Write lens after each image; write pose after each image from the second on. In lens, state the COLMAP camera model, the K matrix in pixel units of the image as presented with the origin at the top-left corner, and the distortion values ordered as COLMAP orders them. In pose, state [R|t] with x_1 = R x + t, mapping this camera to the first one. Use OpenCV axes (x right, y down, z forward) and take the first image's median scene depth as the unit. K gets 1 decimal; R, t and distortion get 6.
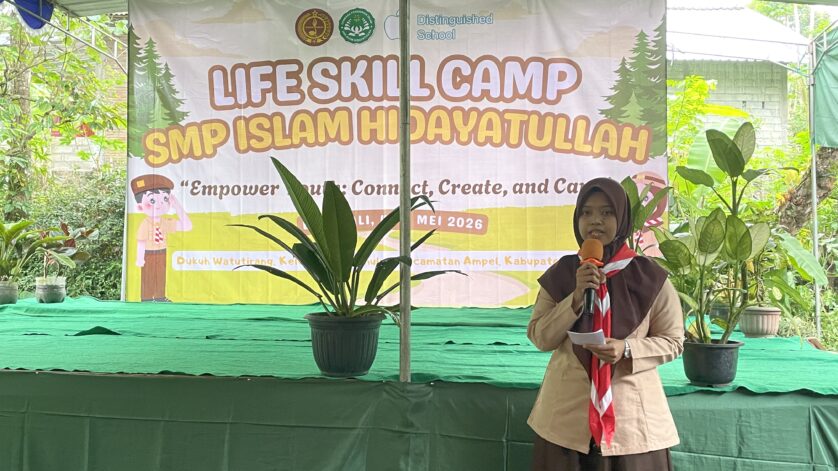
lens RADIAL K [[794.1, 0, 418.8], [0, 794.1, 234.6], [0, 0, 1]] dist [0.017025, 0.000000]
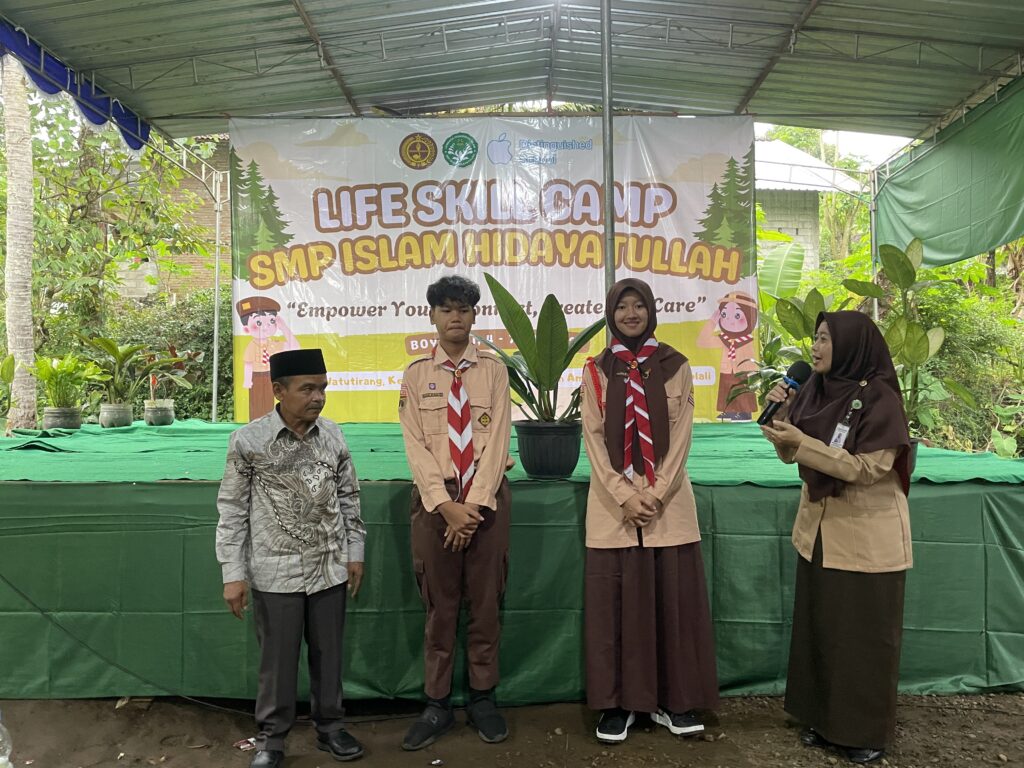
lens RADIAL K [[773.8, 0, 512.2], [0, 773.8, 384.1], [0, 0, 1]] dist [0.012976, -0.005271]
pose [[0.996303, -0.014838, 0.084618, -0.100284], [0.012153, 0.999409, 0.032168, 0.007598], [-0.085045, -0.031021, 0.995894, -0.009511]]
